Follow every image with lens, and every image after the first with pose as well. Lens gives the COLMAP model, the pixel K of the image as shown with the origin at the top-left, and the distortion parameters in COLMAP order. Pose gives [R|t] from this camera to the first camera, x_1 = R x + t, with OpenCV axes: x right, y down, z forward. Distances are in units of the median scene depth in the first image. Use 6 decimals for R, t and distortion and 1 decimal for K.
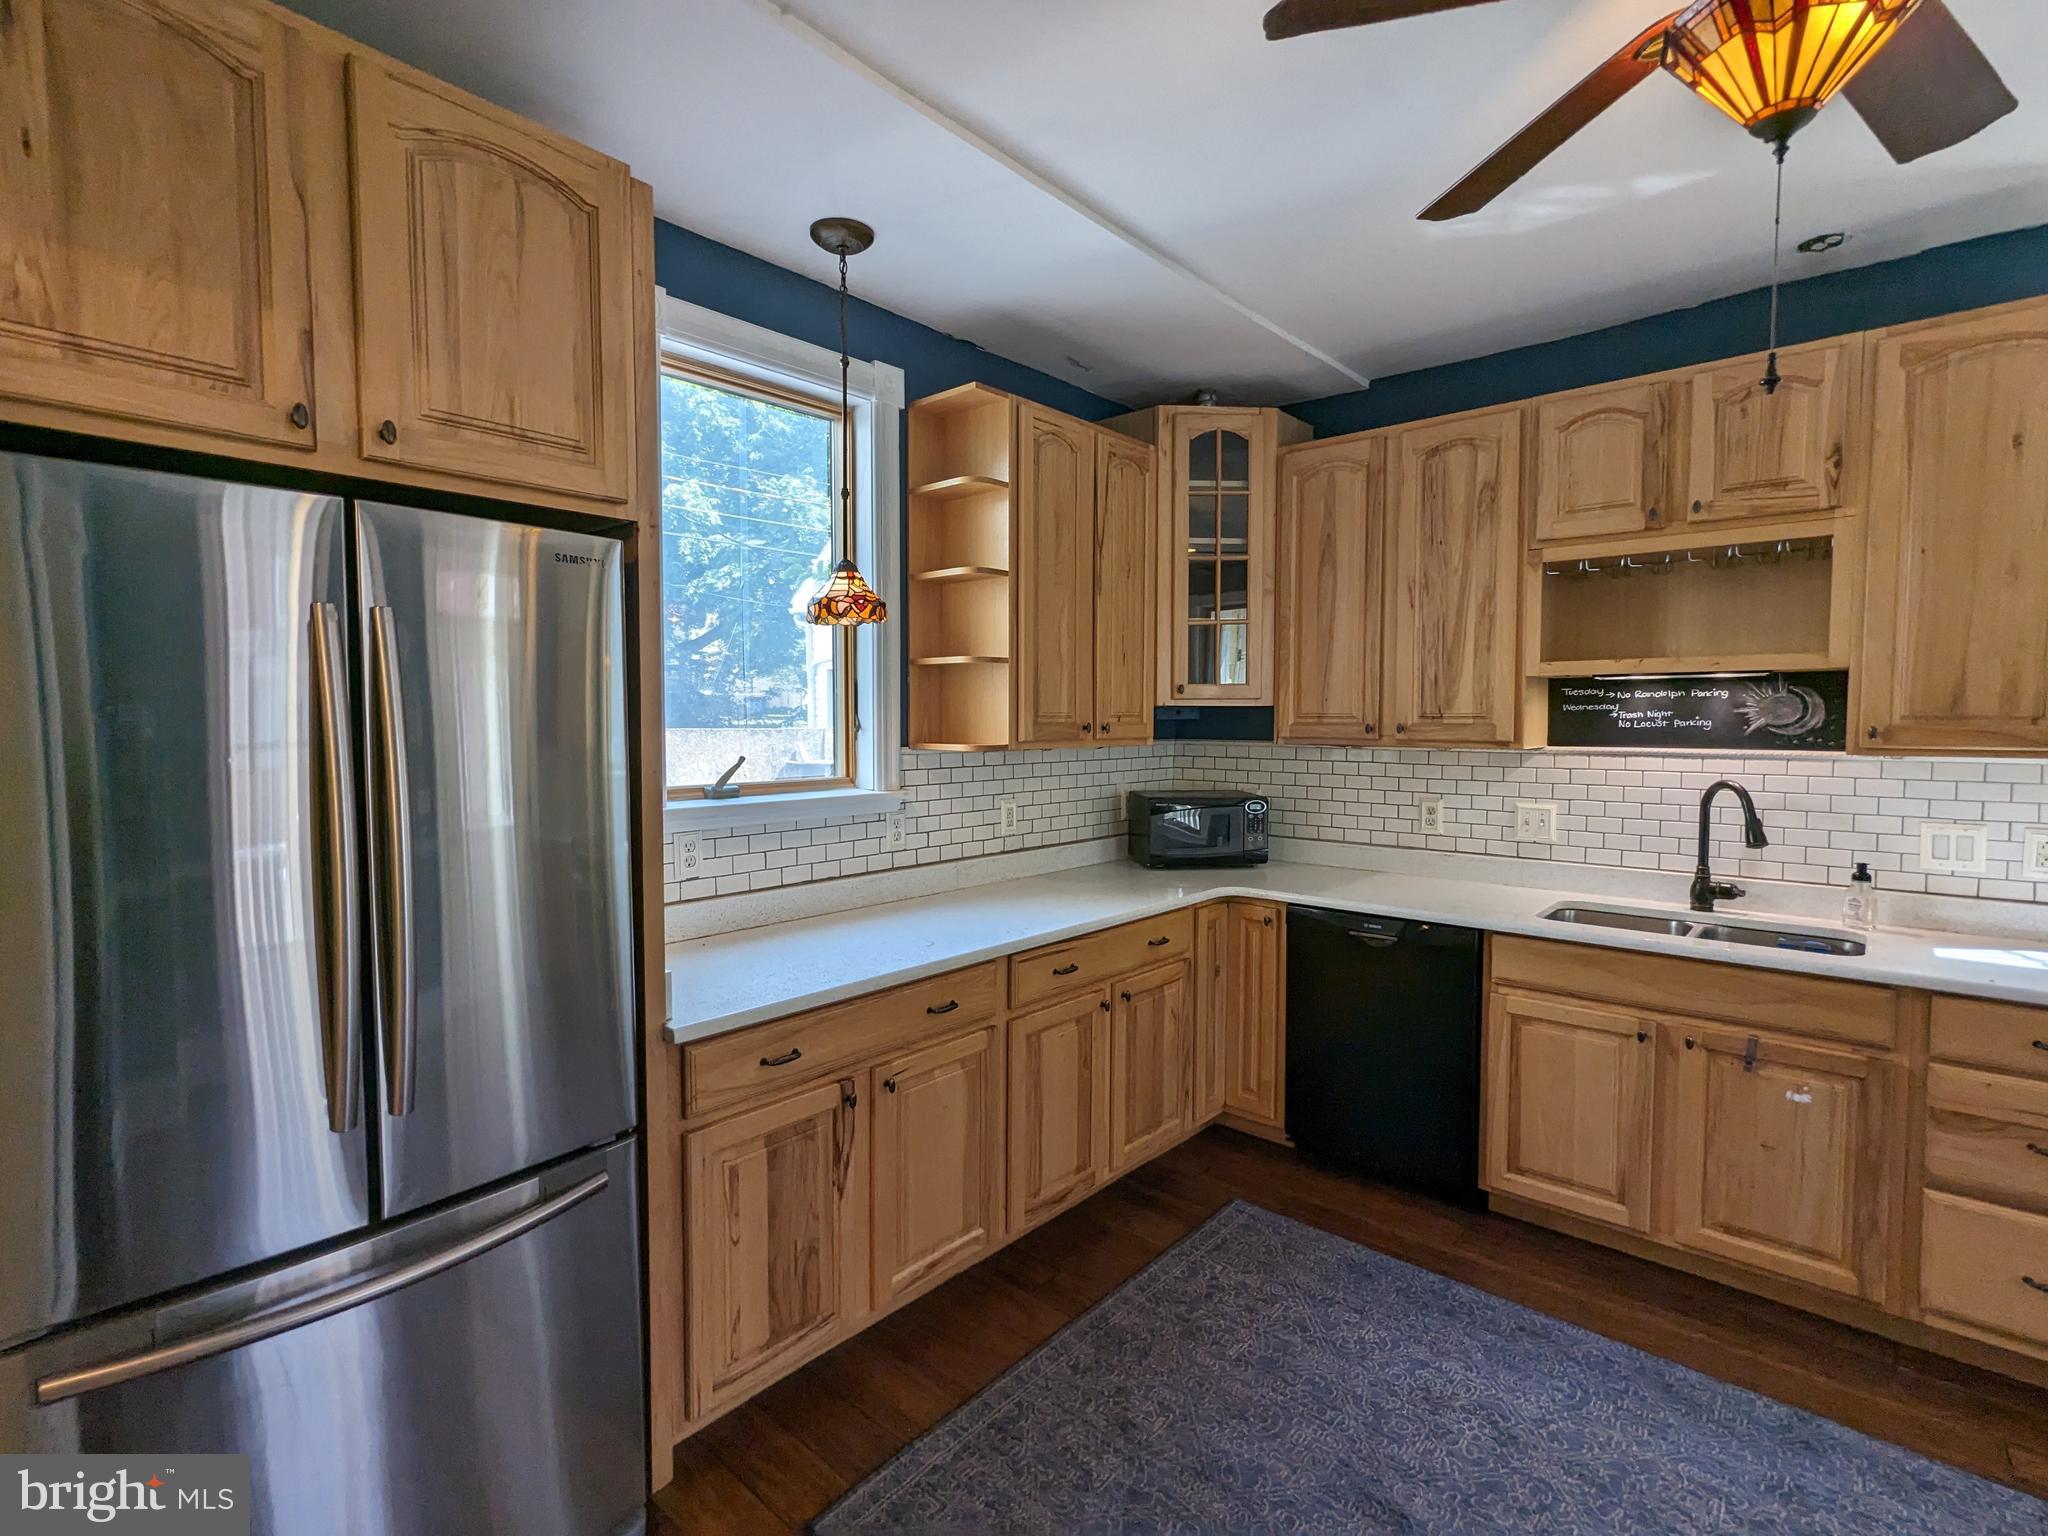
lens RADIAL K [[970.2, 0, 1022.2], [0, 970.2, 764.1], [0, 0, 1]] dist [-0.002268, 0.002241]
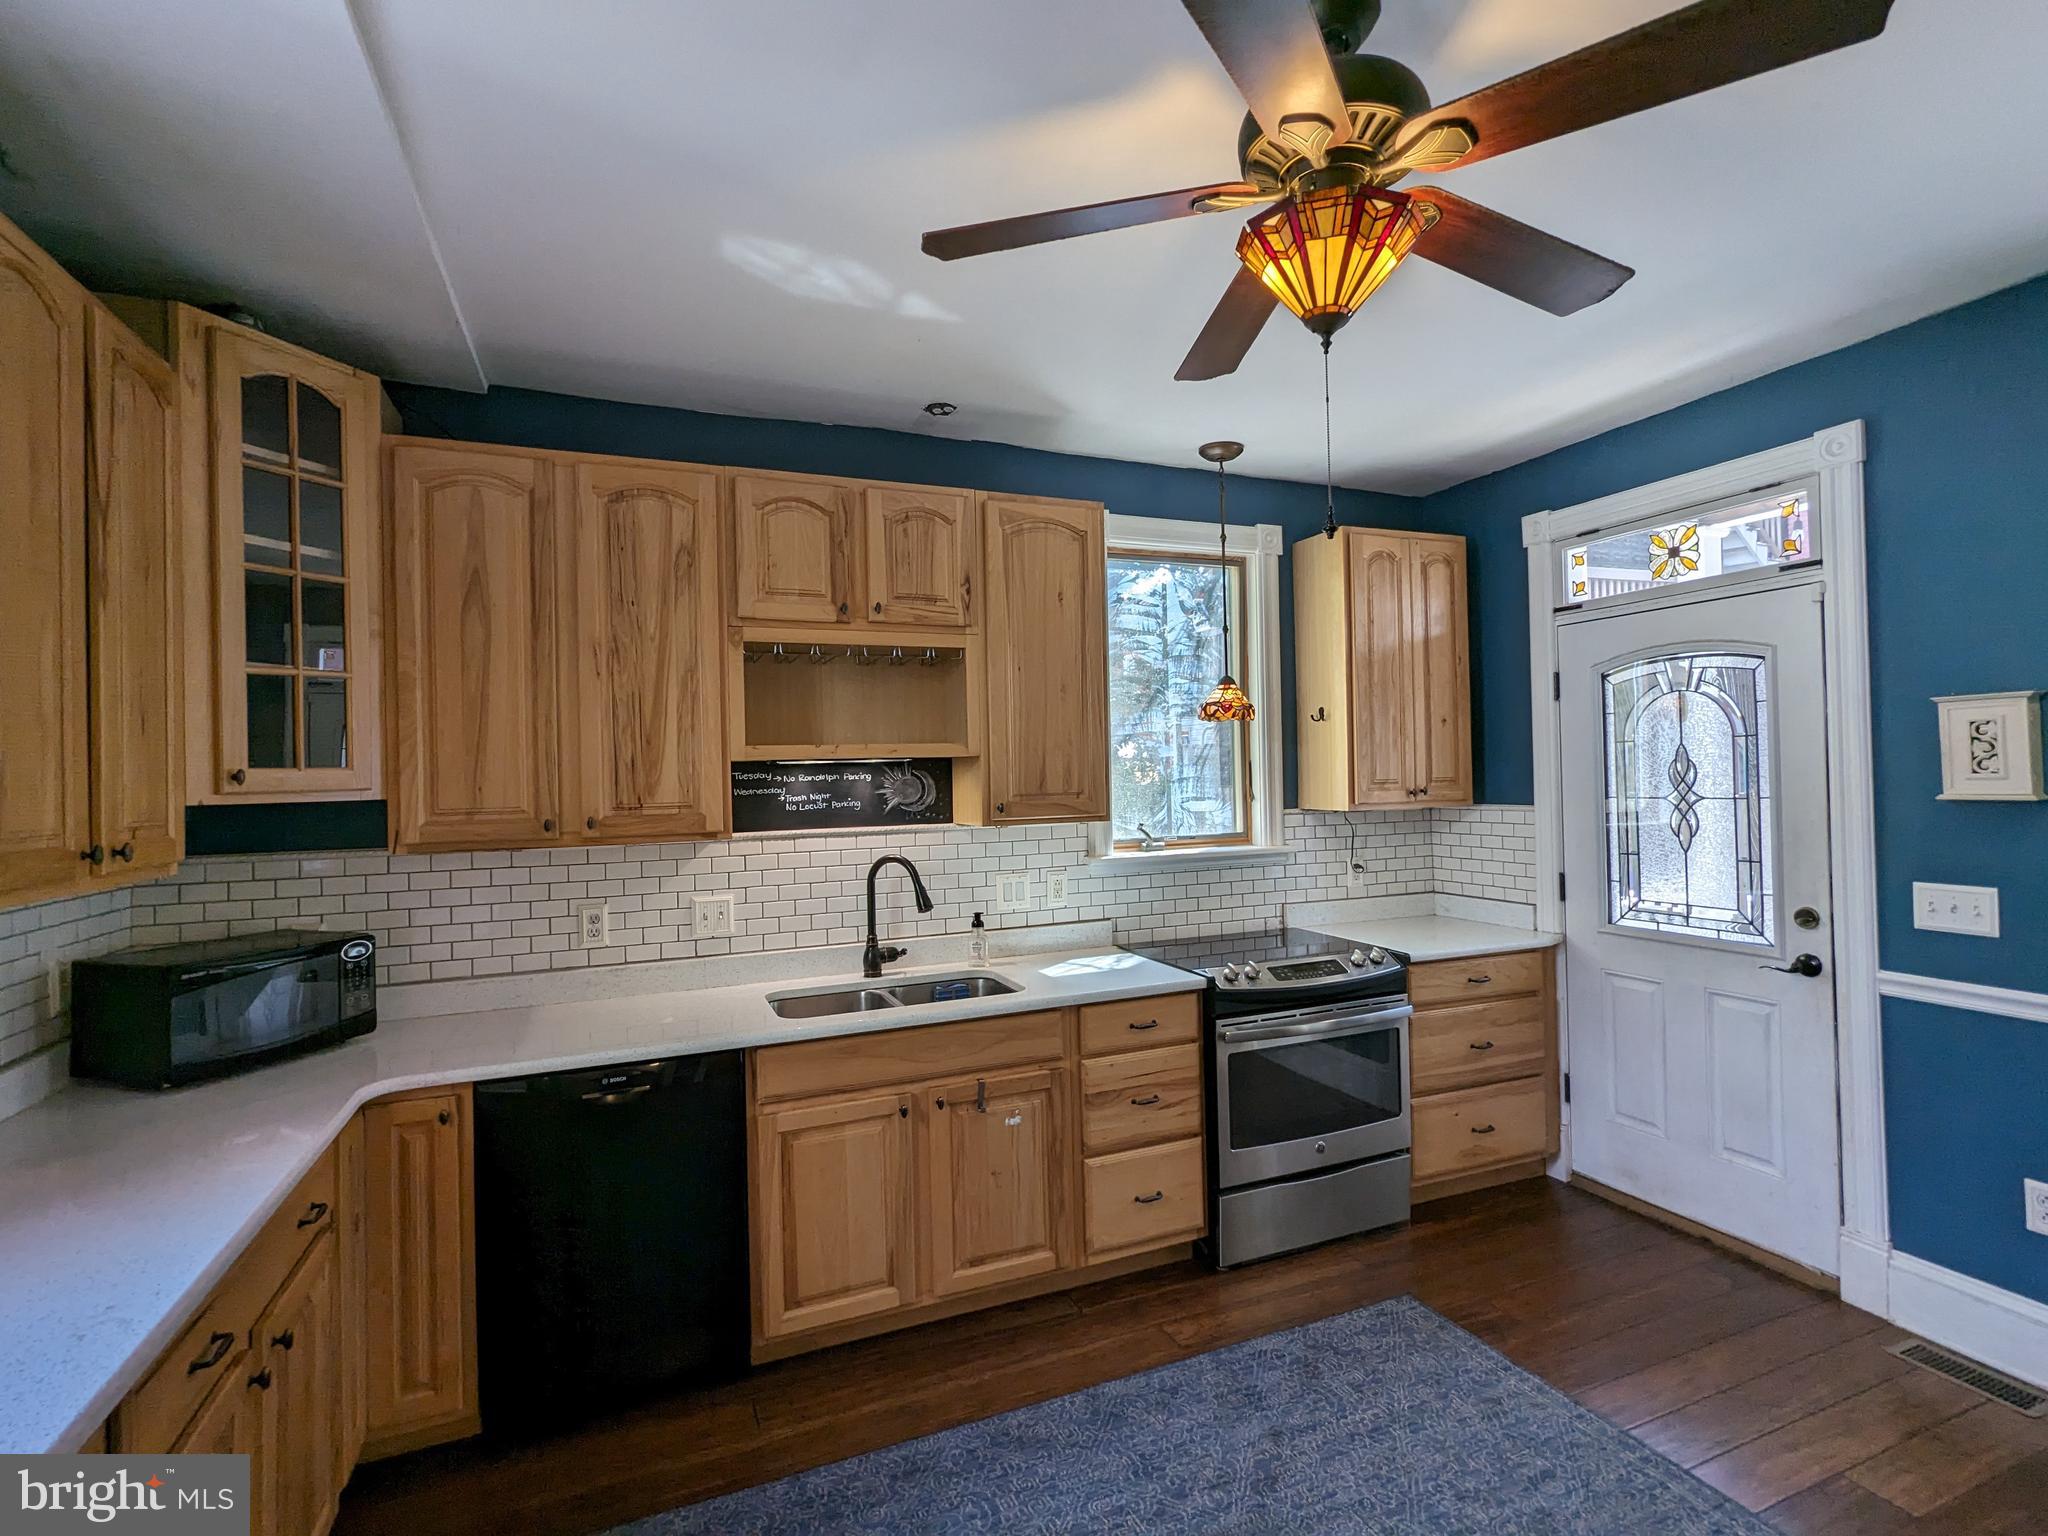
lens RADIAL K [[970.2, 0, 1022.2], [0, 970.2, 764.1], [0, 0, 1]] dist [-0.002268, 0.002241]
pose [[0.434798, -0.000288, 0.900528, -0.213133], [0.068956, 0.997075, -0.032975, -0.040333], [-0.897884, 0.076434, 0.433546, 0.377265]]
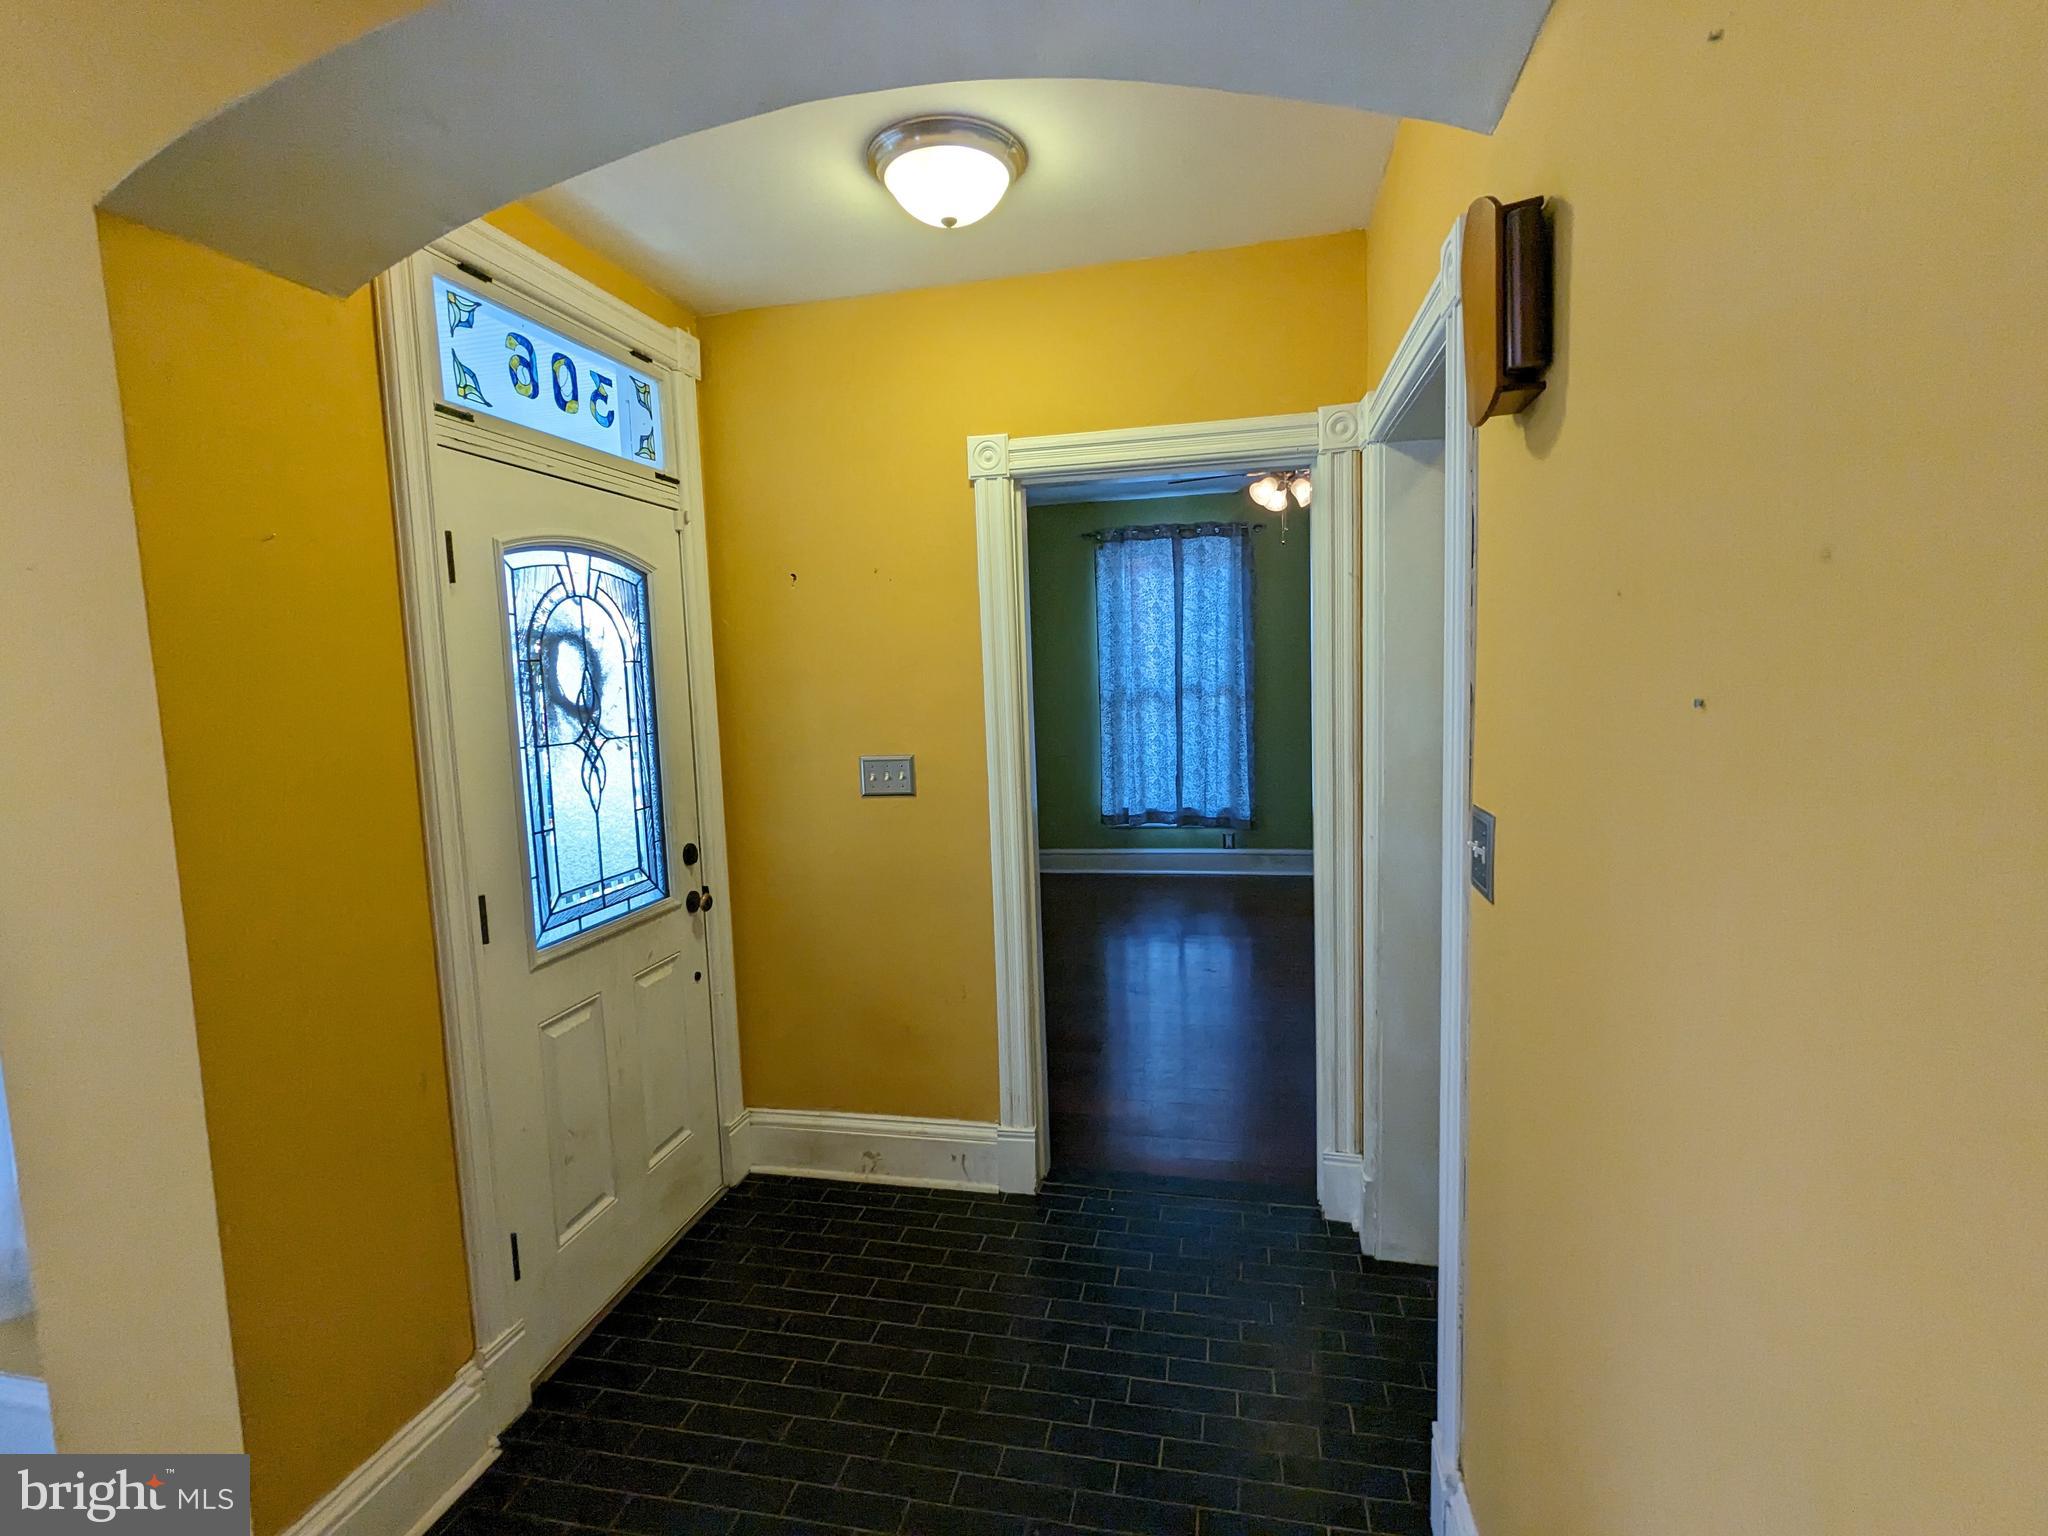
lens RADIAL K [[970.2, 0, 1022.2], [0, 970.2, 764.1], [0, 0, 1]] dist [-0.002268, 0.002241]
pose [[-0.870455, 0.076874, -0.486208, 1.262540], [0.008228, 0.989865, 0.141776, -0.081509], [0.492179, 0.119409, -0.862265, 1.100788]]
